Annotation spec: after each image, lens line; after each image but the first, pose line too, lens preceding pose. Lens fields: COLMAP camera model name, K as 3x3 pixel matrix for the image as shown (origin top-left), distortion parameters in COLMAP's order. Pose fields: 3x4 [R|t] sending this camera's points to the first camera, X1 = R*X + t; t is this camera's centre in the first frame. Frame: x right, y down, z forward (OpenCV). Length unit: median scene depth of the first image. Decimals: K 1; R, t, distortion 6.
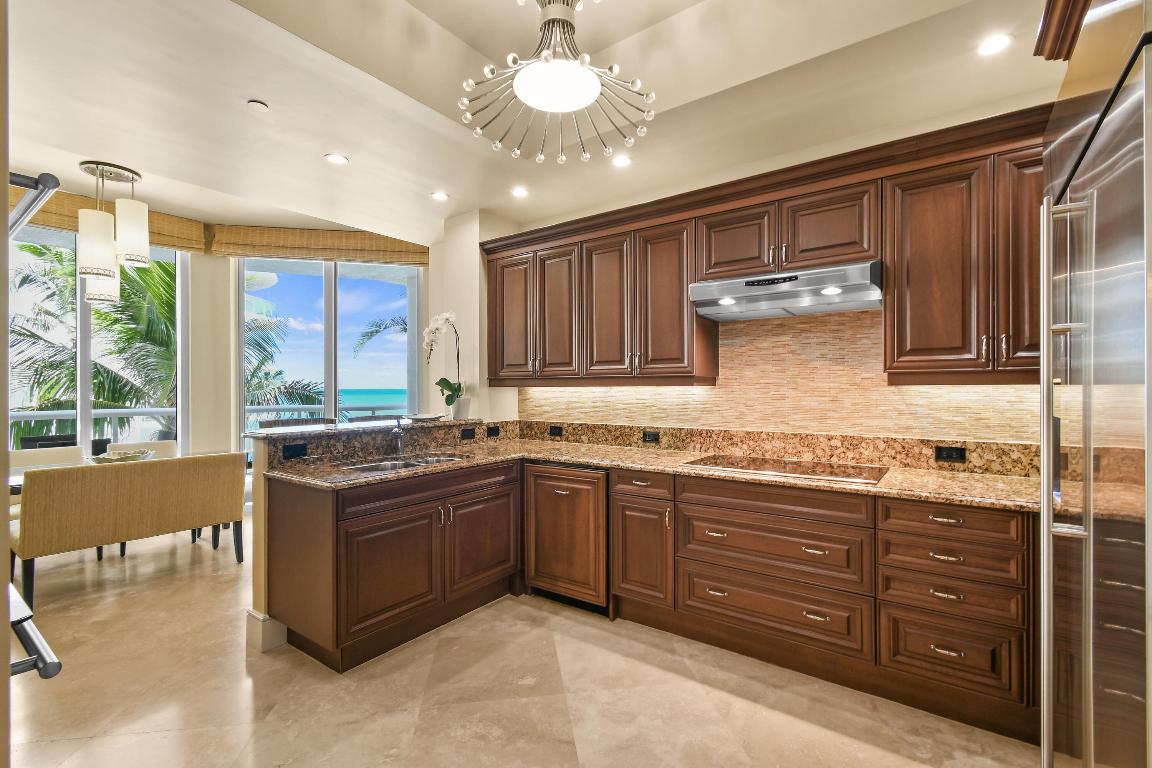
lens RADIAL K [[516.9, 0, 581.7], [0, 516.9, 388.0], [0, 0, 1]] dist [0.010133, -0.002590]
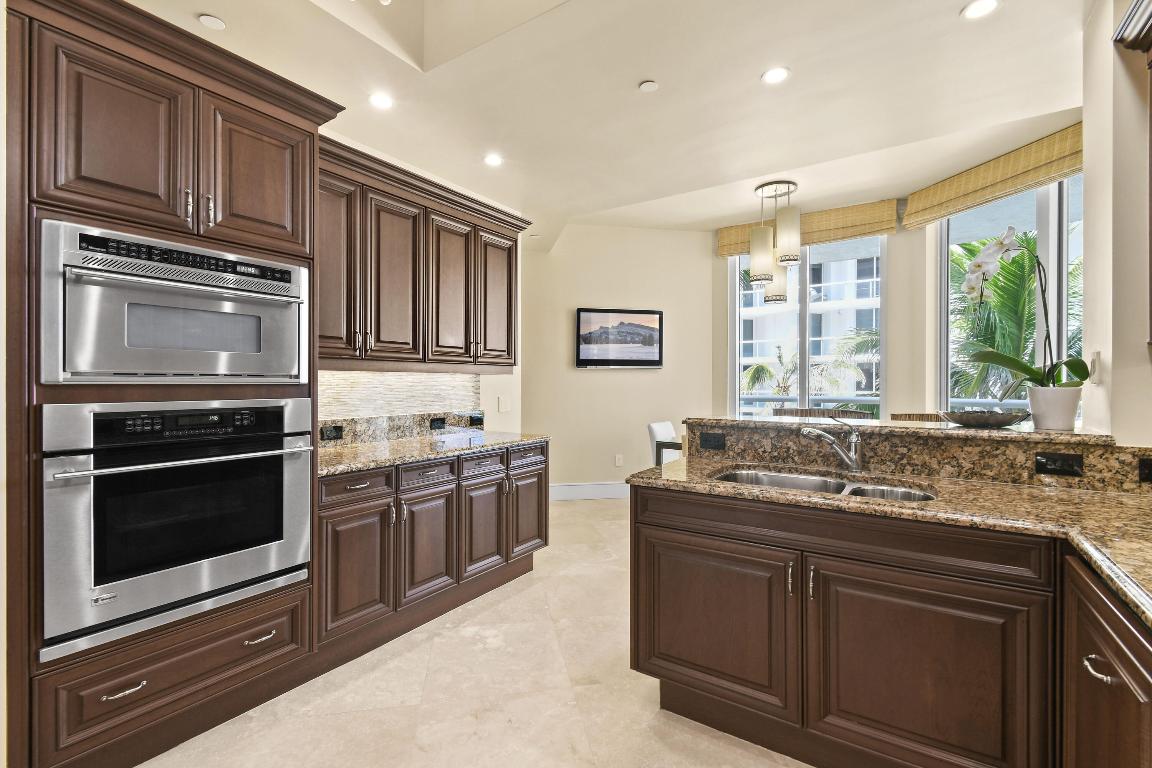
lens RADIAL K [[516.9, 0, 572.4], [0, 516.9, 382.0], [0, 0, 1]] dist [0.010133, -0.002590]
pose [[0.039810, 0.001494, -0.999206, 0.233190], [-0.005410, 0.999985, 0.001279, 0.015290], [0.999193, 0.005355, 0.039817, 0.525706]]
